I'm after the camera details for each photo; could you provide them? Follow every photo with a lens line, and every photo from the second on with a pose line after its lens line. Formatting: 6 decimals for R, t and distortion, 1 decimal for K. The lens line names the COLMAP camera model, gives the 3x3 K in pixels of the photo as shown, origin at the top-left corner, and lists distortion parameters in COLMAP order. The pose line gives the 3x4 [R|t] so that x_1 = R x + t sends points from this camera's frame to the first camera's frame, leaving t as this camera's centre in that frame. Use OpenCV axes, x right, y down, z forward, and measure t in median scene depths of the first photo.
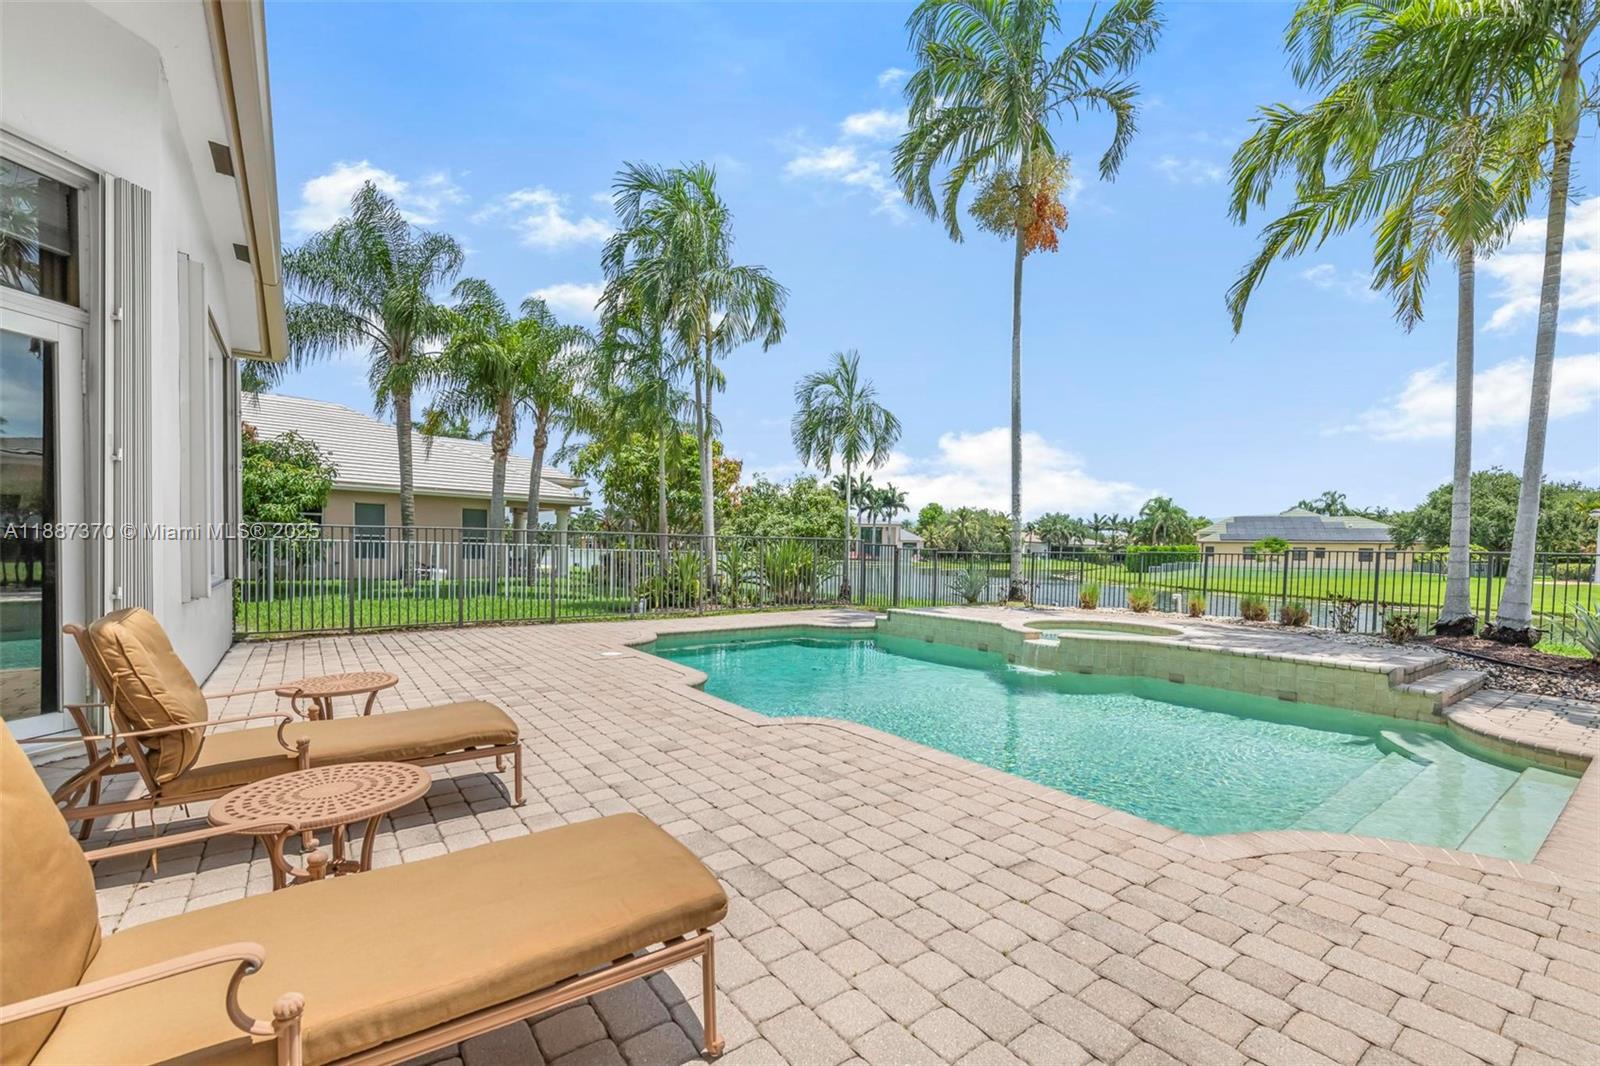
lens RADIAL K [[667.6, 0, 821.8], [0, 667.6, 537.0], [0, 0, 1]] dist [0.011704, -0.000081]
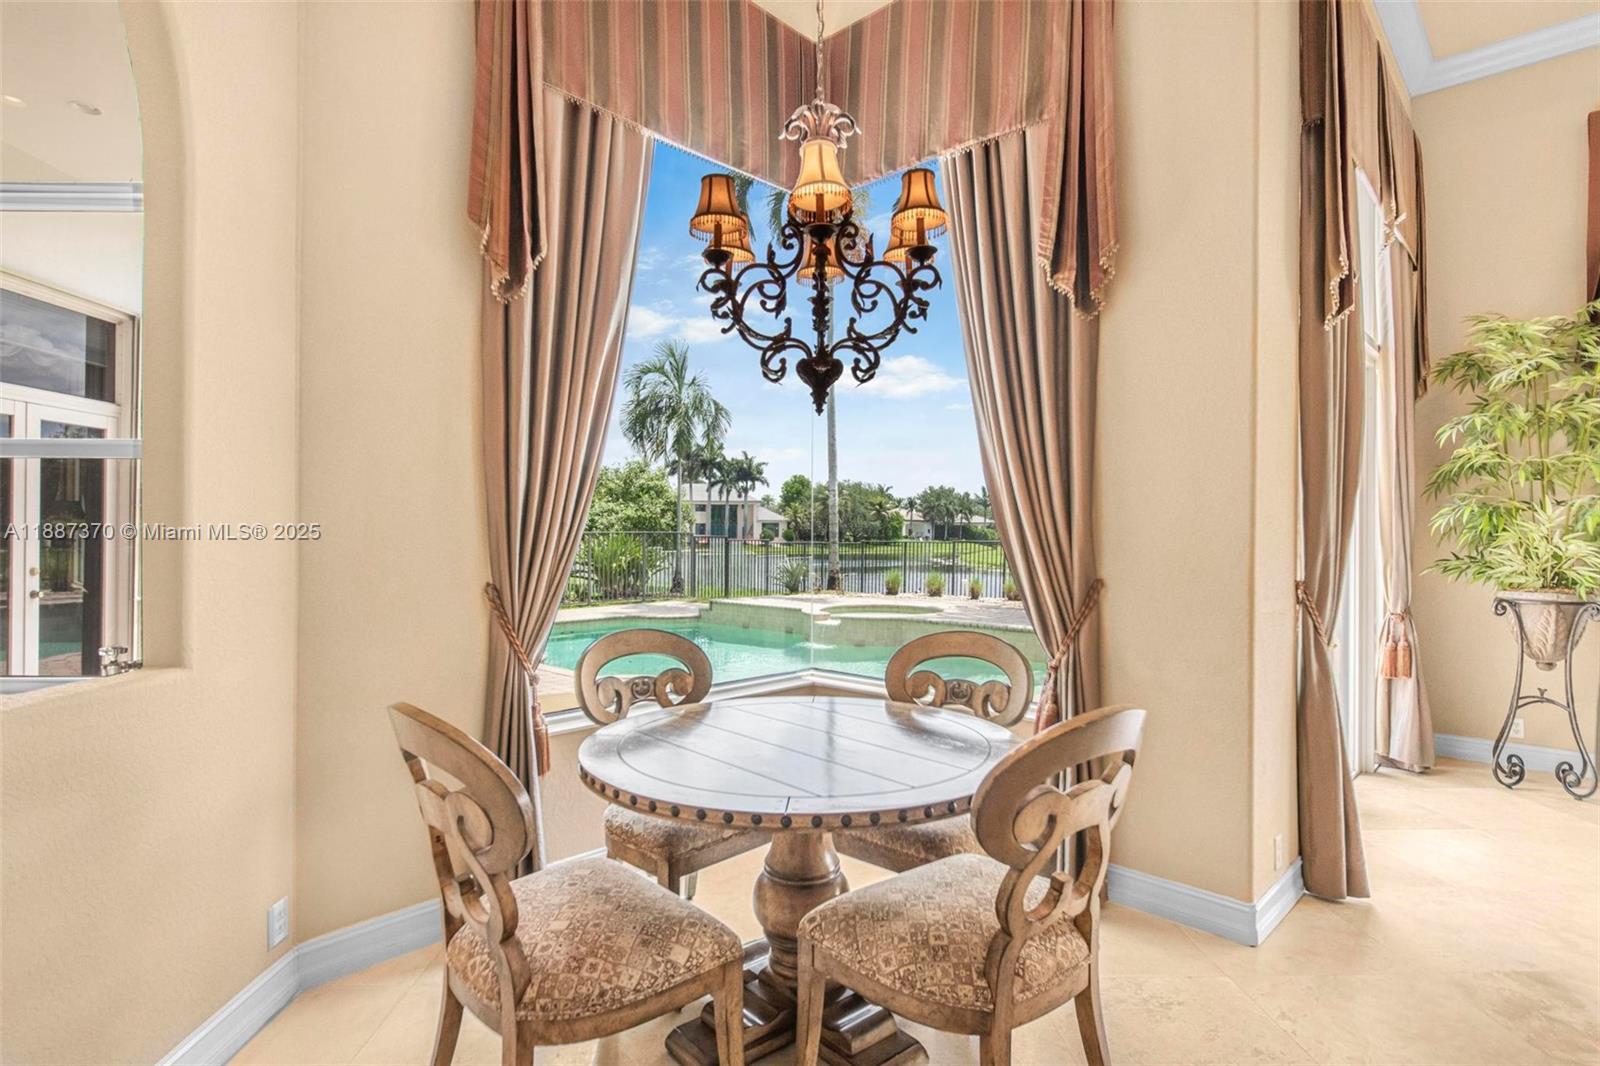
lens RADIAL K [[828.9, 0, 792.5], [0, 828.9, 527.9], [0, 0, 1]] dist [0.004914, -0.000130]
pose [[0.988369, -0.012244, 0.151579, 0.013425], [0.009877, 0.999817, 0.016359, -0.013371], [-0.151752, -0.014671, 0.988310, -0.160911]]
